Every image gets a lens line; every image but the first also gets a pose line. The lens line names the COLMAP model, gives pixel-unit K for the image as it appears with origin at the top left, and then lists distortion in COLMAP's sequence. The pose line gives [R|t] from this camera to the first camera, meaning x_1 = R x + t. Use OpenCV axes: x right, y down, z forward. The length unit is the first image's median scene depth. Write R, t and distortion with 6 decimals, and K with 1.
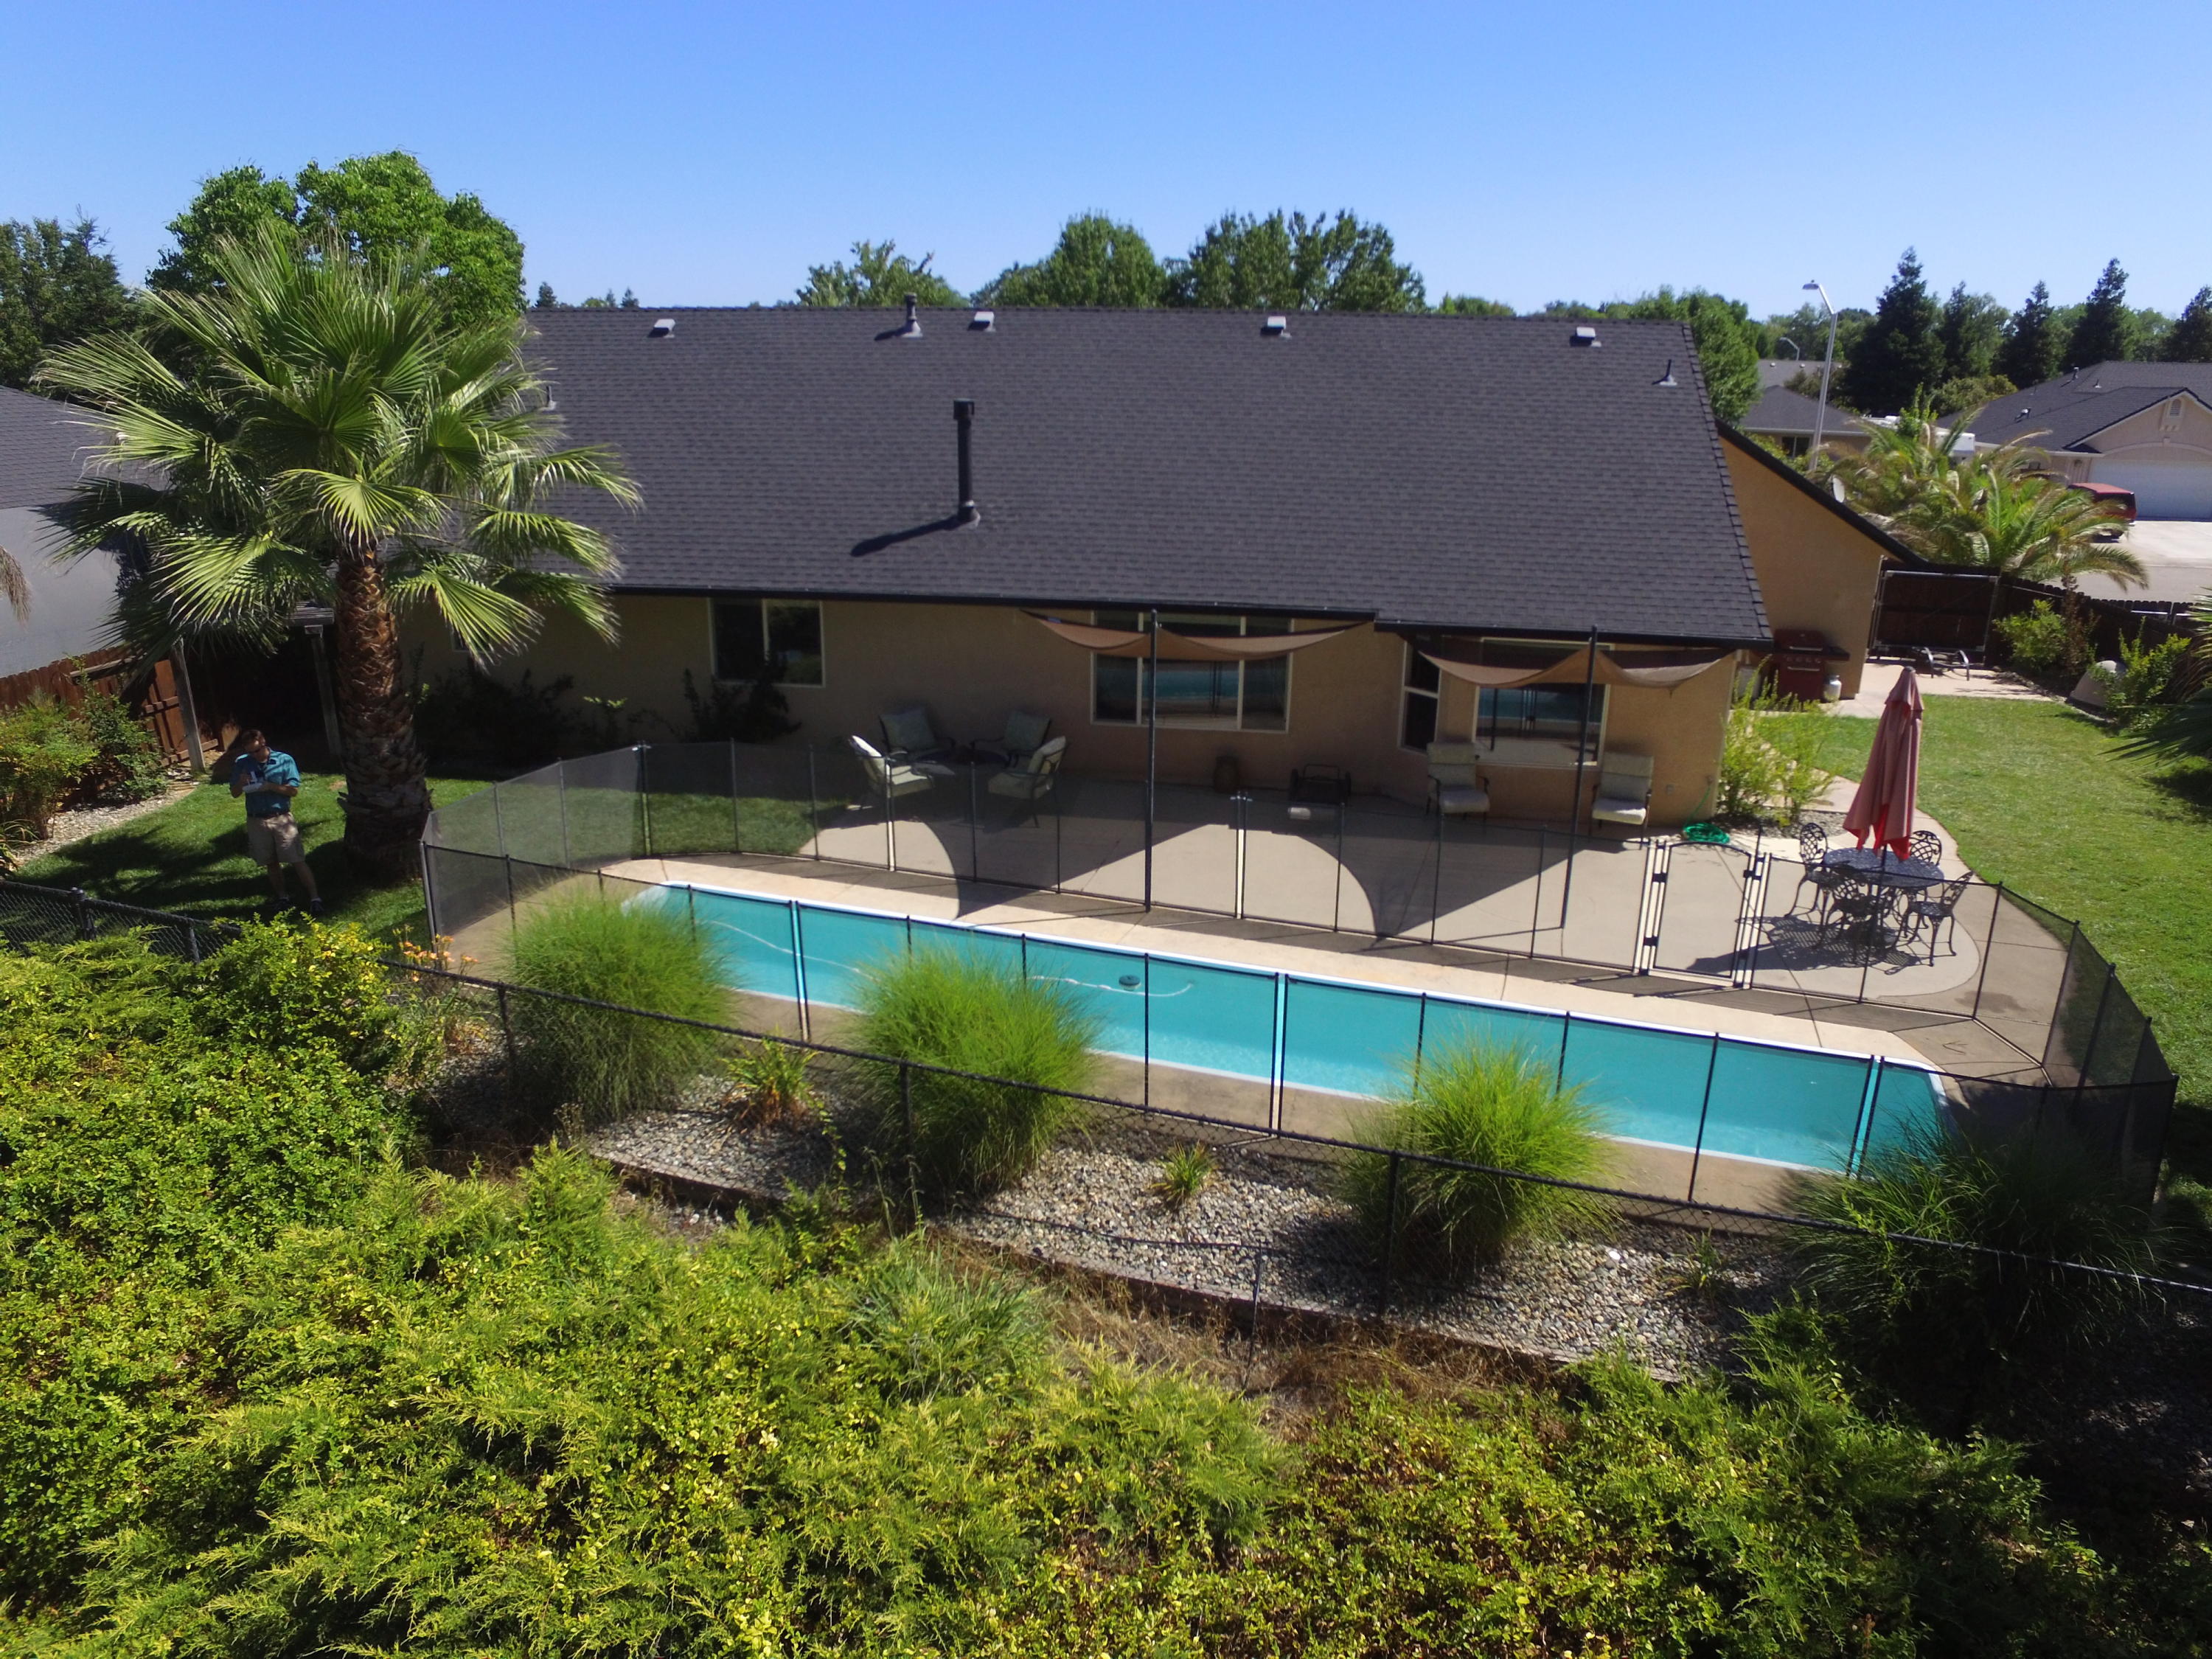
lens RADIAL K [[1502.9, 0, 1106.0], [0, 1502.9, 829.5], [0, 0, 1]] dist [-0.111386, 0.098870]
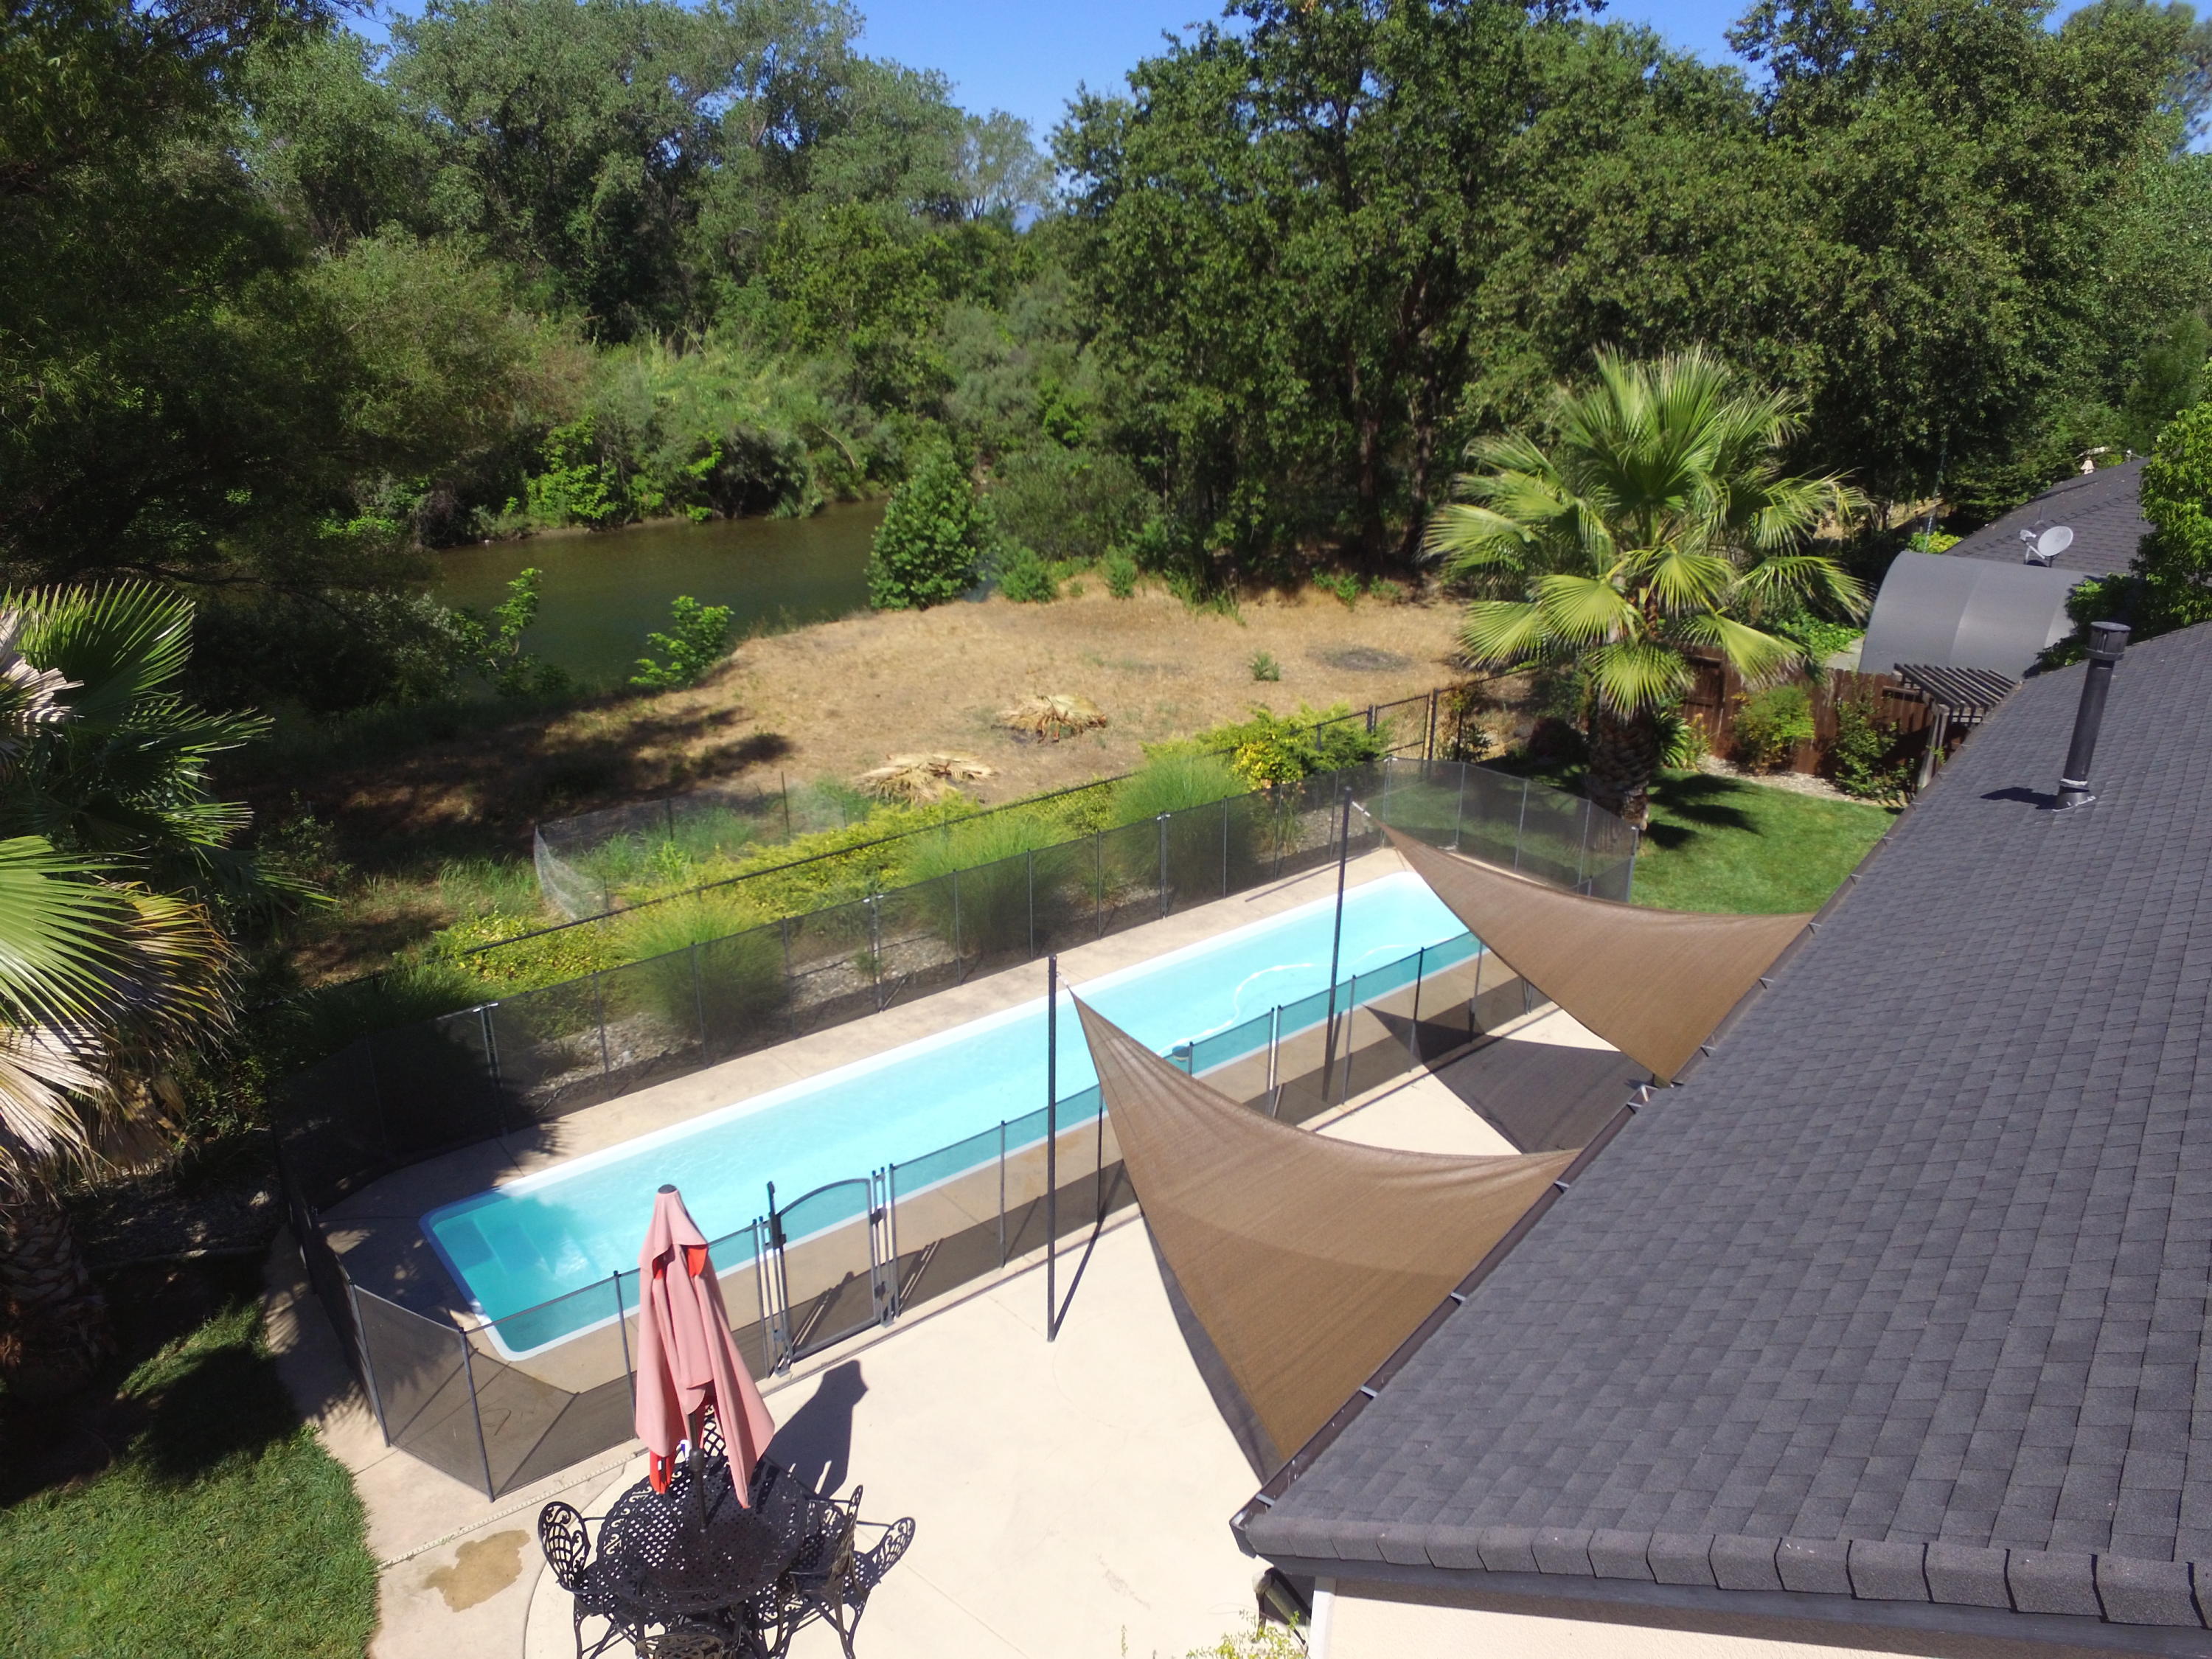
lens RADIAL K [[1502.9, 0, 1106.0], [0, 1502.9, 829.5], [0, 0, 1]] dist [-0.111386, 0.098870]
pose [[-0.517817, 0.290871, -0.804525, 0.795956], [-0.288741, 0.825818, 0.484411, -0.495708], [0.805291, 0.483135, -0.343636, 1.160321]]
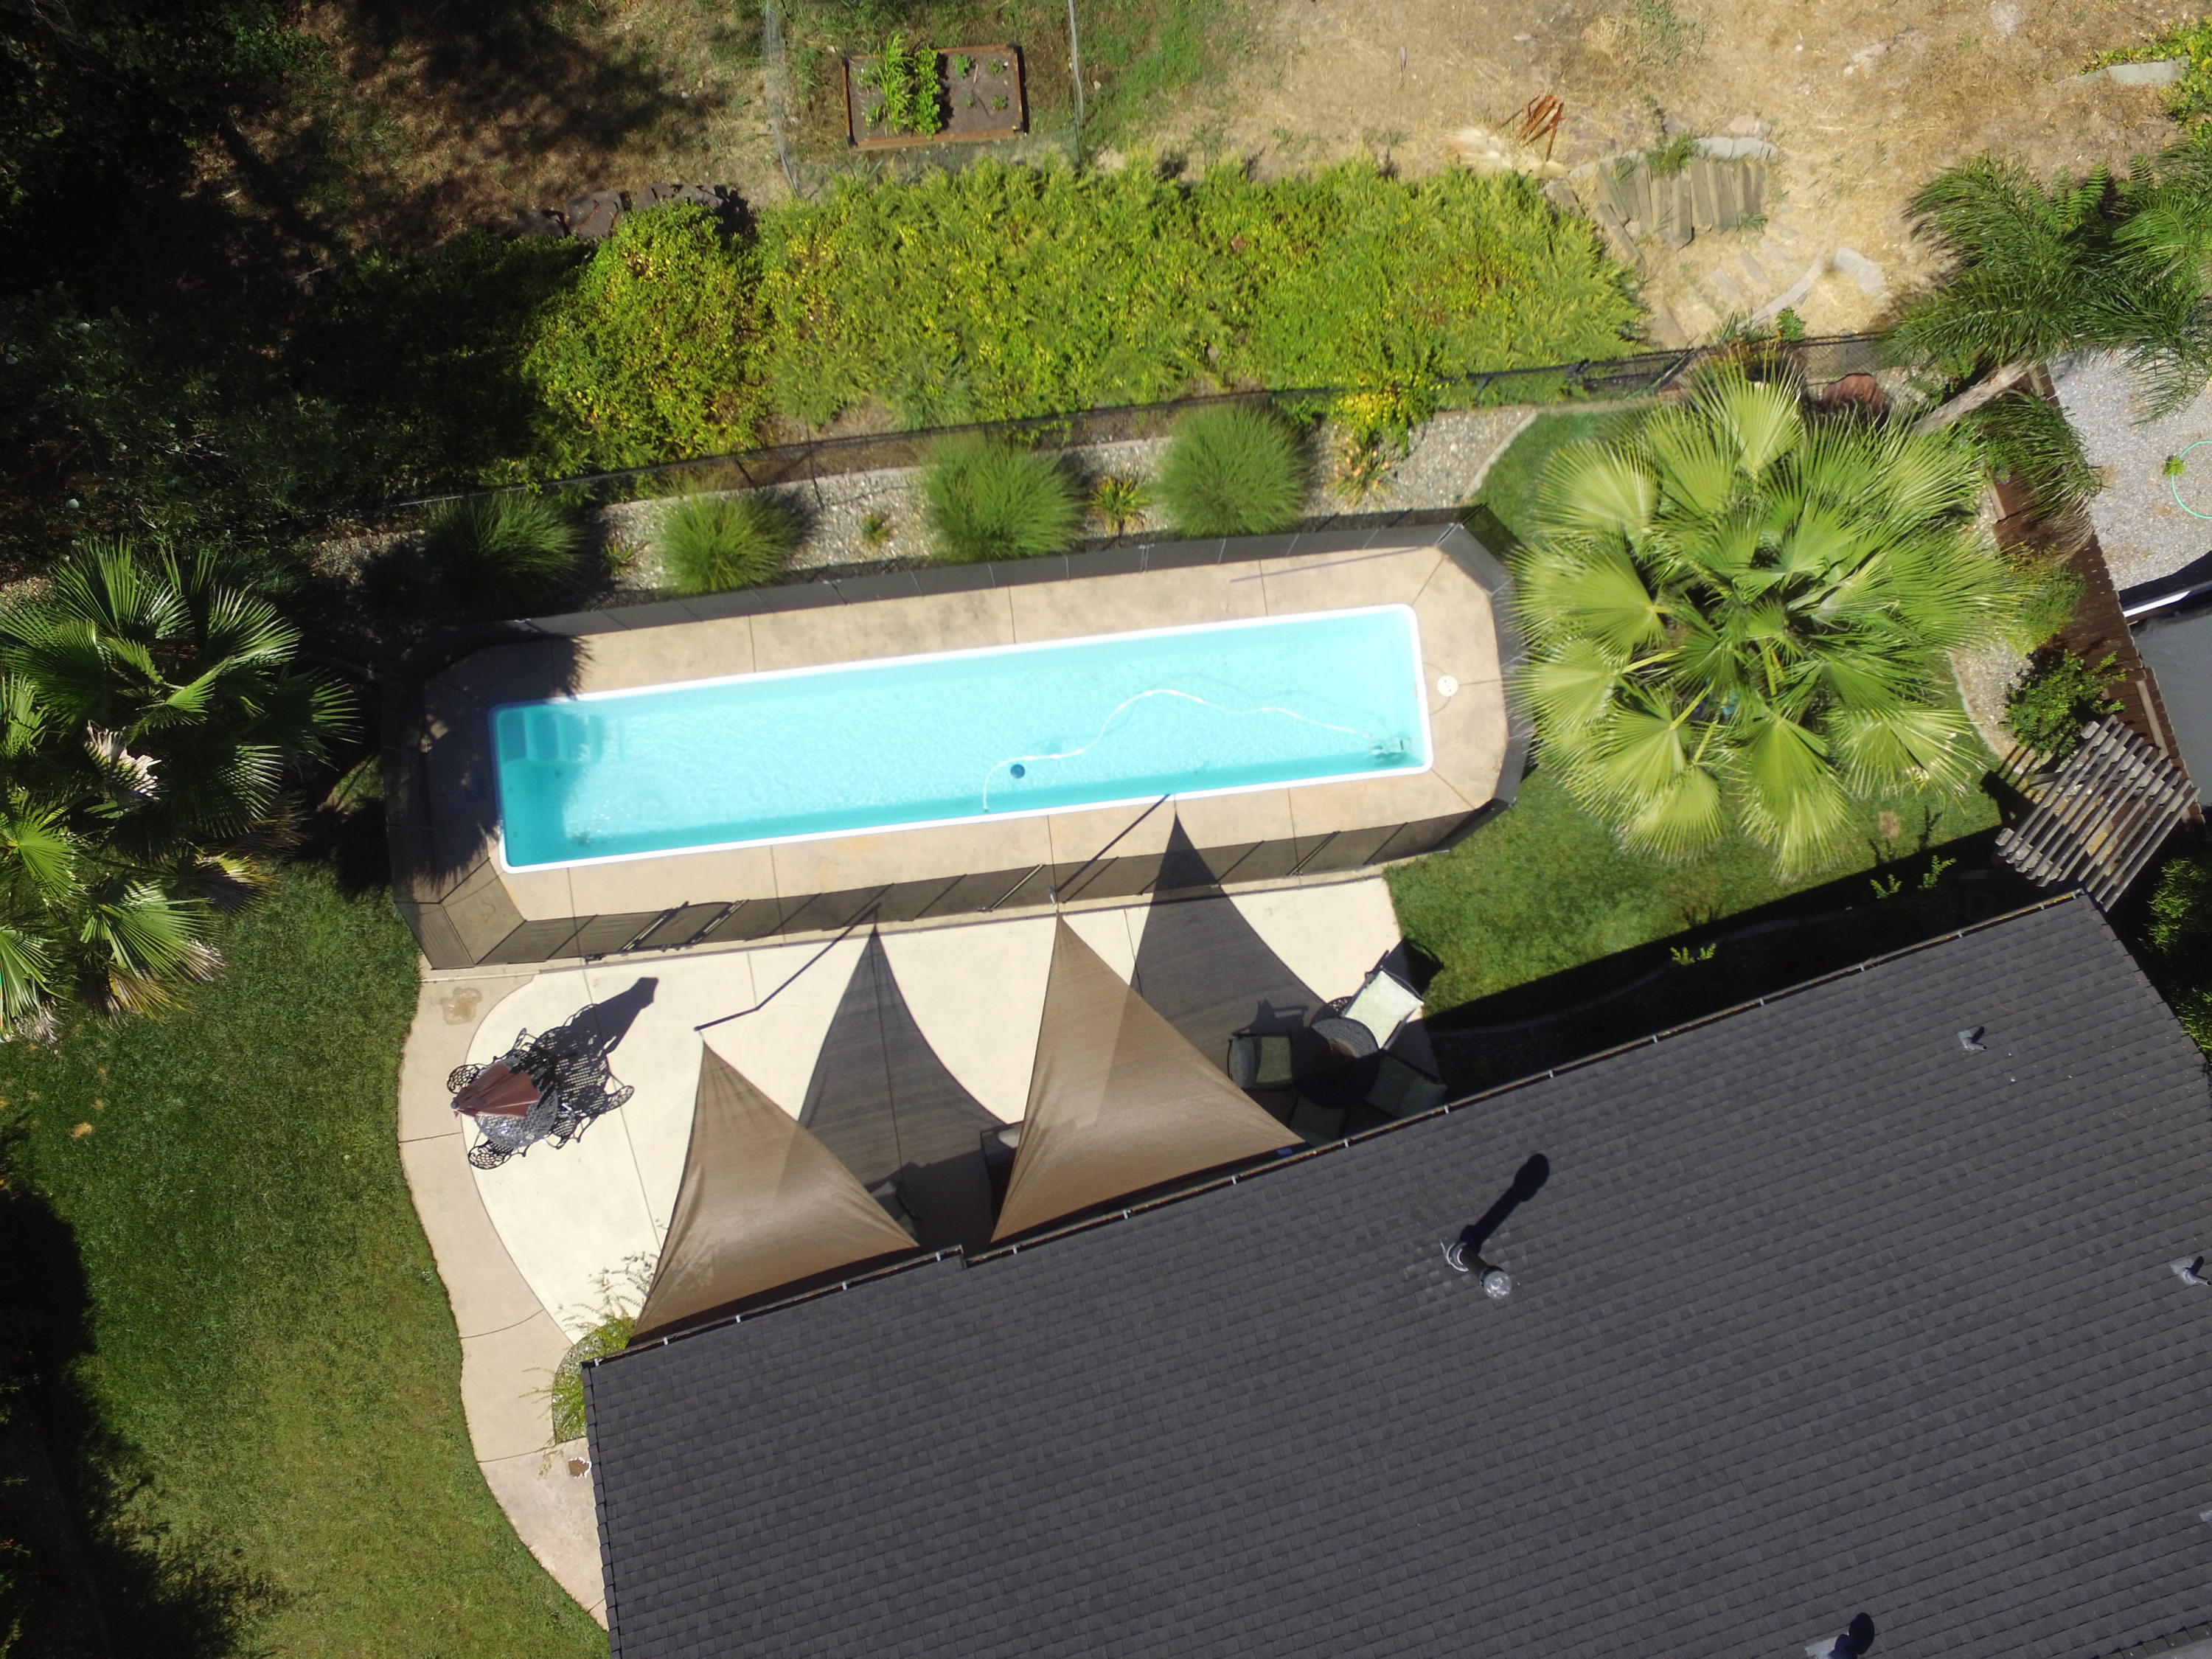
lens RADIAL K [[1502.9, 0, 1106.0], [0, 1502.9, 829.5], [0, 0, 1]] dist [-0.111386, 0.098870]
pose [[-0.900775, 0.433553, -0.025214, -0.003259], [-0.146880, -0.249503, 0.957170, -1.190311], [0.408693, 0.865899, 0.288426, 0.624447]]
